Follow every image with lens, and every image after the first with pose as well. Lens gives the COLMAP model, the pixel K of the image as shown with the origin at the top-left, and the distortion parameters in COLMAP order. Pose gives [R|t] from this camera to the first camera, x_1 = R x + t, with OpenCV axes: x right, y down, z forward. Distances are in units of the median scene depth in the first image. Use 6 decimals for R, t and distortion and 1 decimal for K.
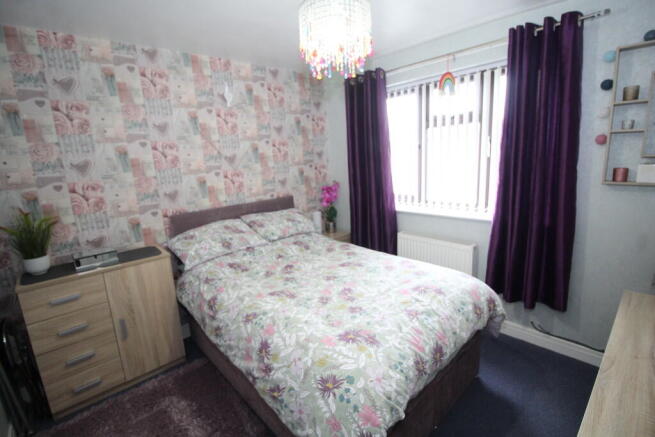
lens RADIAL K [[303.7, 0, 329.2], [0, 303.7, 216.6], [0, 0, 1]] dist [0.003289, -0.010283]
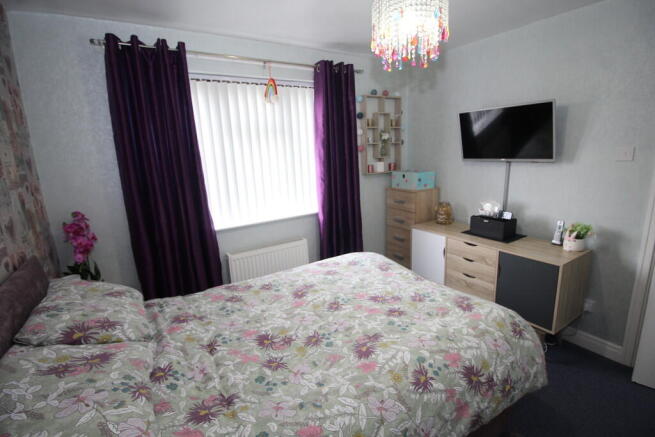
lens RADIAL K [[303.7, 0, 329.2], [0, 303.7, 216.6], [0, 0, 1]] dist [0.003289, -0.010283]
pose [[0.189755, -0.168729, 0.967225, -0.817428], [0.230377, 0.965272, 0.123192, -0.142855], [-0.954421, 0.199450, 0.222036, 0.880748]]
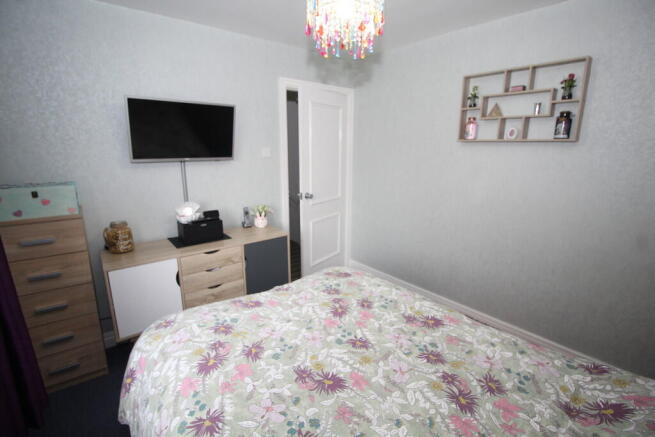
lens RADIAL K [[296.9, 0, 324.9], [0, 296.9, 231.8], [0, 0, 1]] dist [-0.000512, -0.009892]
pose [[-0.996270, 0.023078, 0.083150, 0.024583], [0.059136, 0.884331, 0.463099, -0.315840], [-0.062845, 0.466289, -0.882397, 1.599114]]
